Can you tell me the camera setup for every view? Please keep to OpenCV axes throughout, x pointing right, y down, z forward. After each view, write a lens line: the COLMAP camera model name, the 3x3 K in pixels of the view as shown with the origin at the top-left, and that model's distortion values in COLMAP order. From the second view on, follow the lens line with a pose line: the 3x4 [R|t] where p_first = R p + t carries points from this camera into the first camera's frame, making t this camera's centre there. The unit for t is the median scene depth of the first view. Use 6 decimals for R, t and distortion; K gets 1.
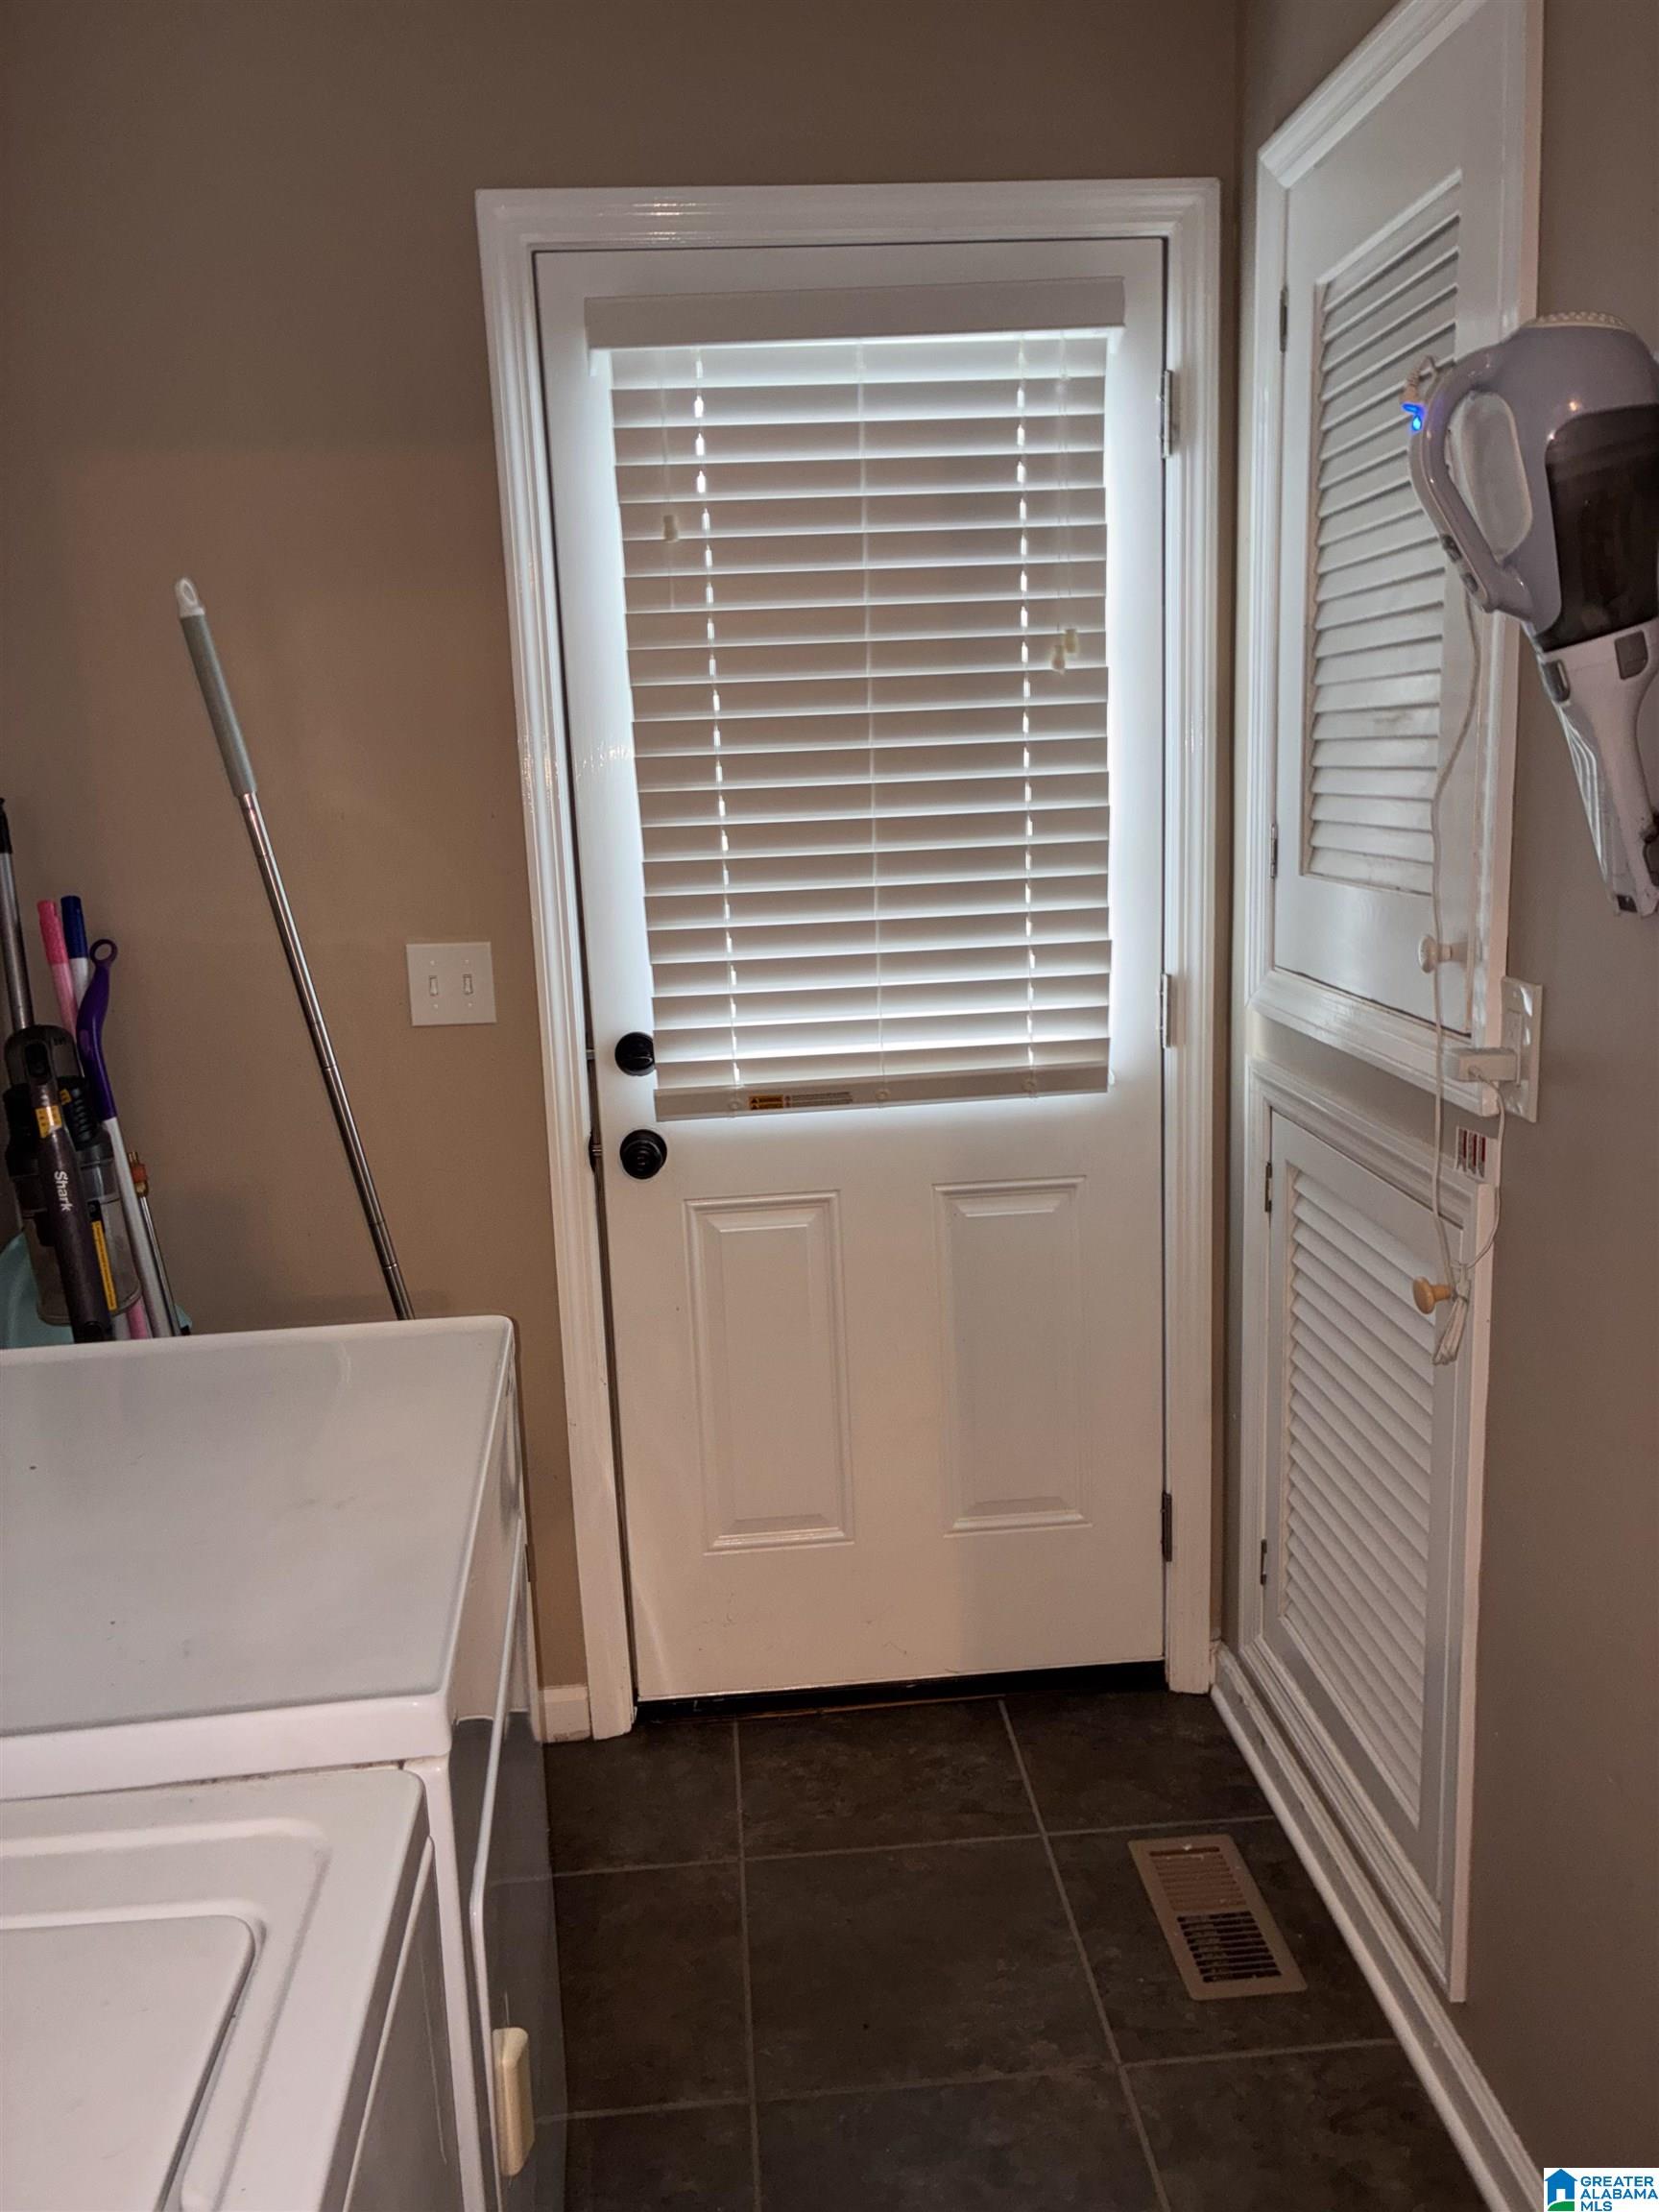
lens RADIAL K [[1711.7, 0, 818.8], [0, 1711.7, 1107.1], [0, 0, 1]] dist [0.035152, -0.015527]
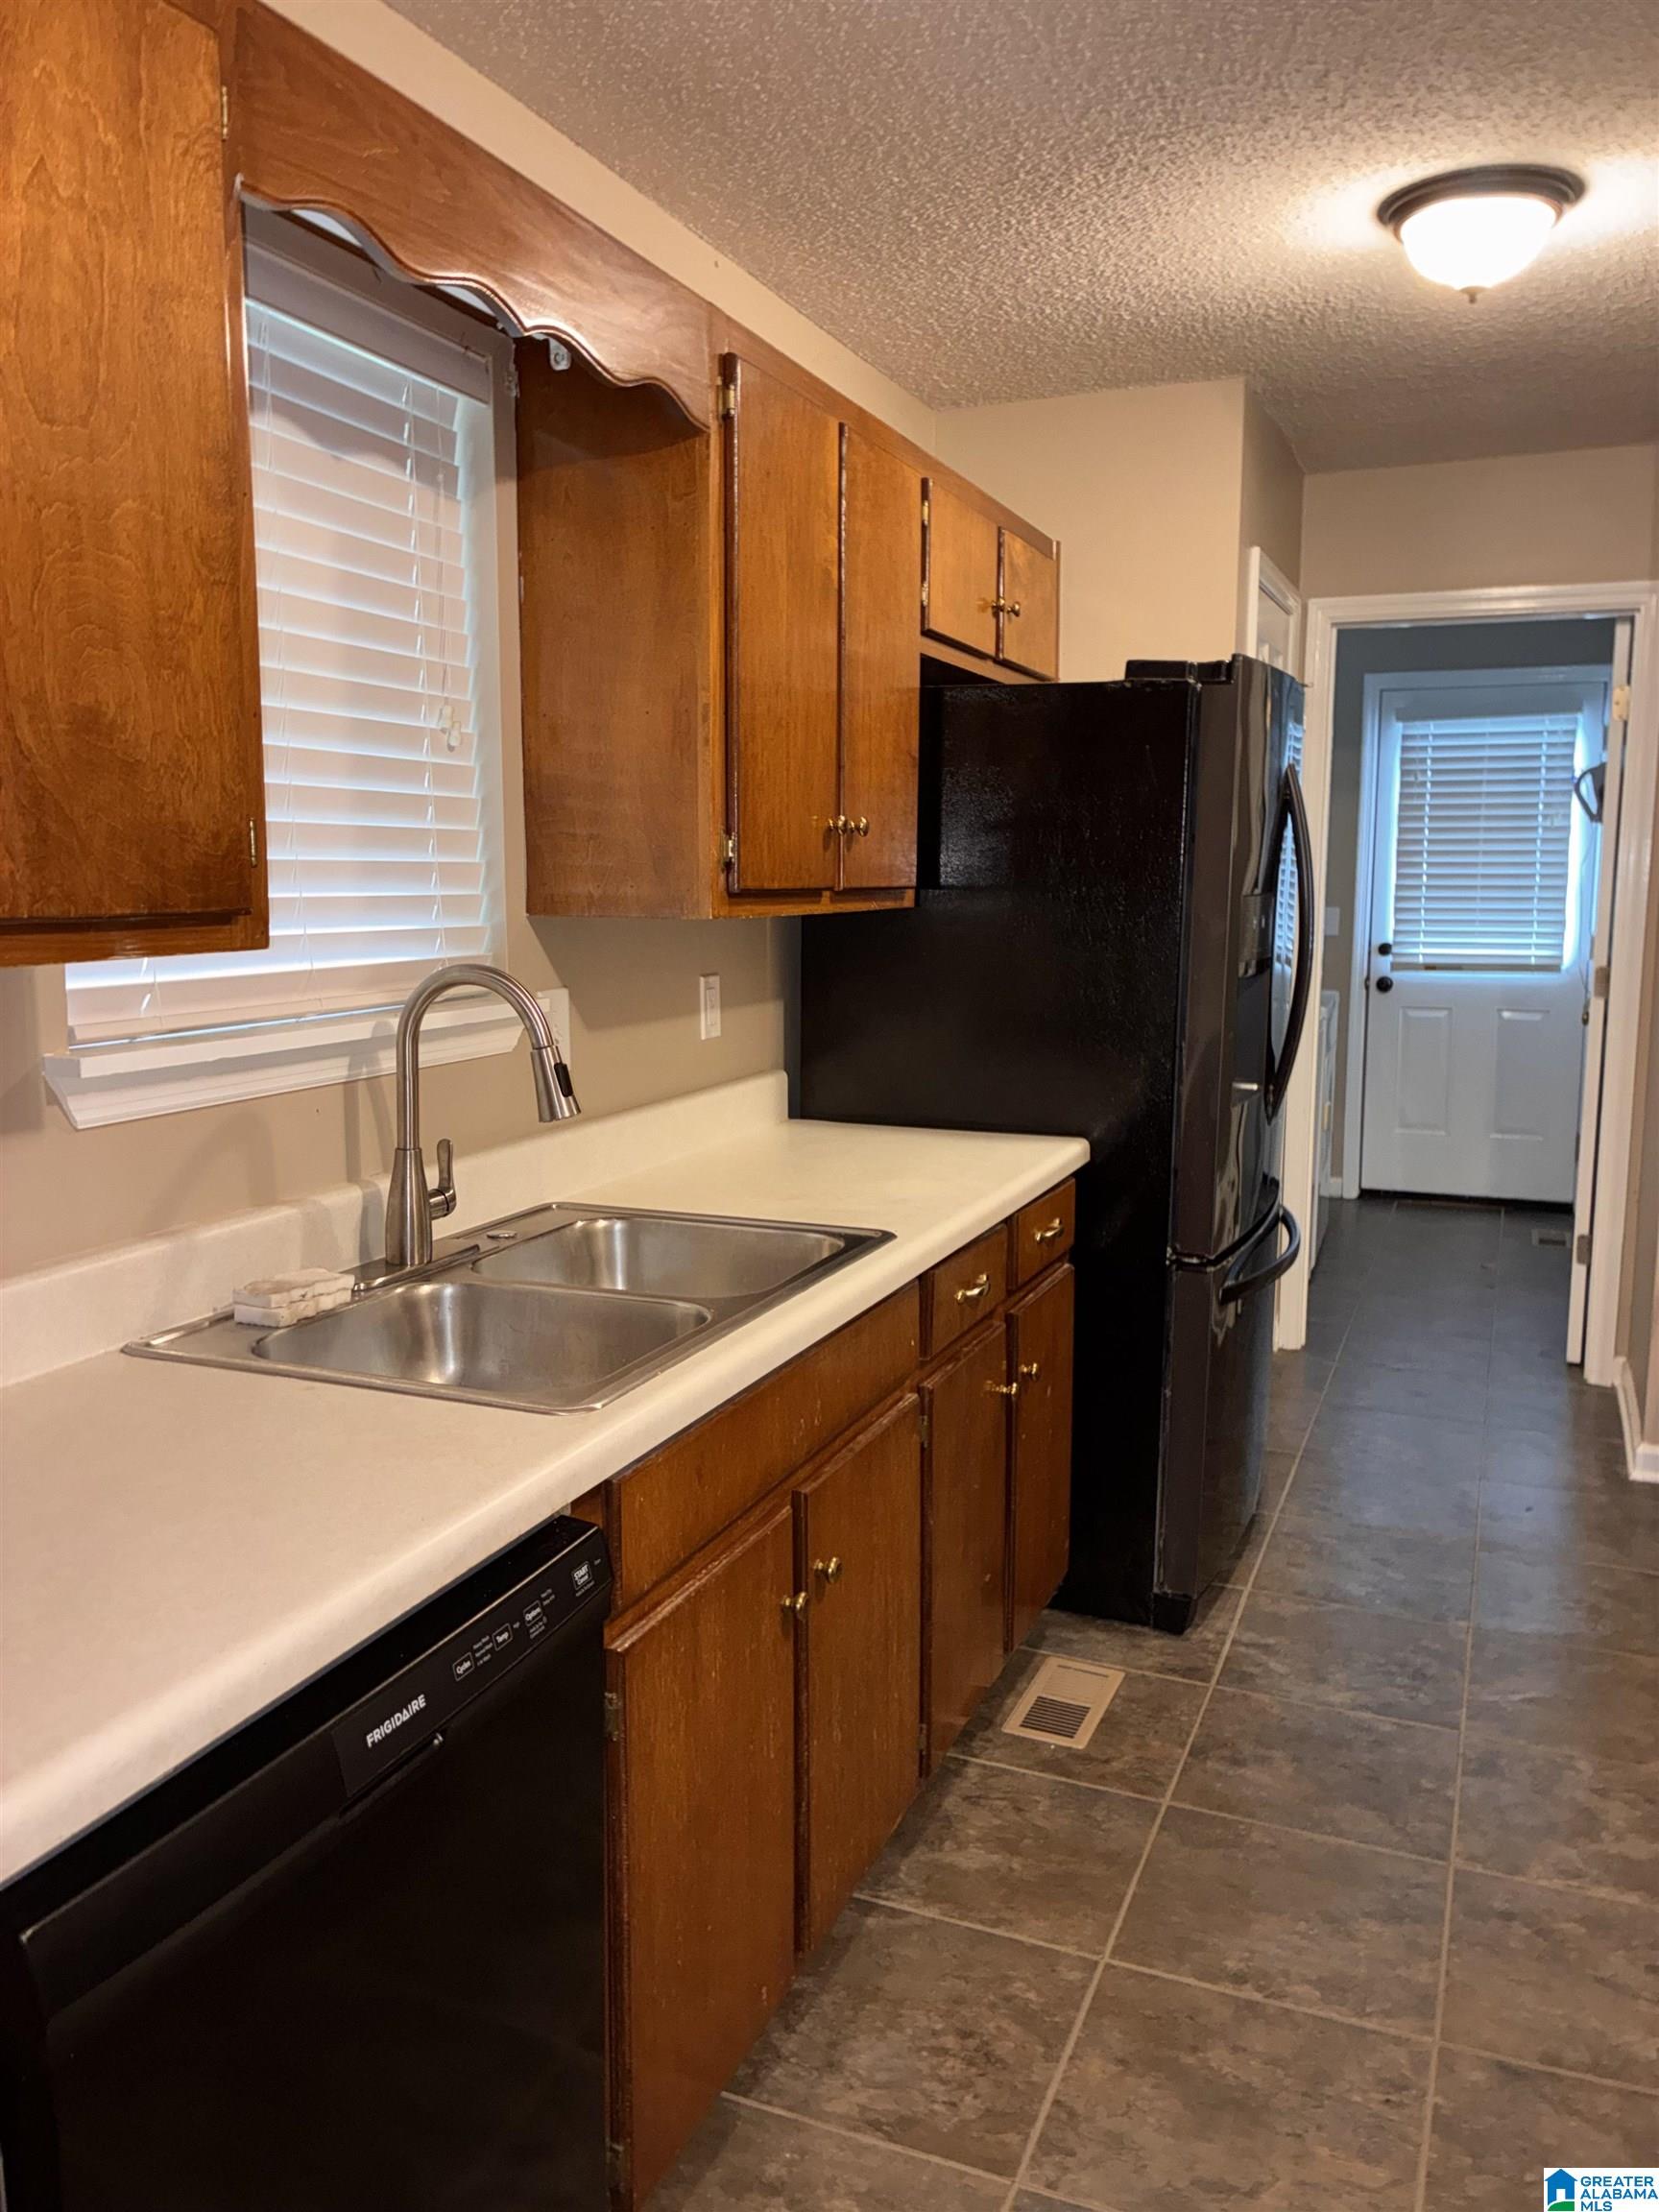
lens RADIAL K [[1711.7, 0, 827.1], [0, 1711.7, 1087.2], [0, 0, 1]] dist [0.035152, -0.015527]
pose [[0.895889, 0.098514, -0.433217, 0.336848], [-0.126445, 0.991318, -0.036061, 0.432980], [0.425903, 0.087085, 0.900568, -2.049613]]
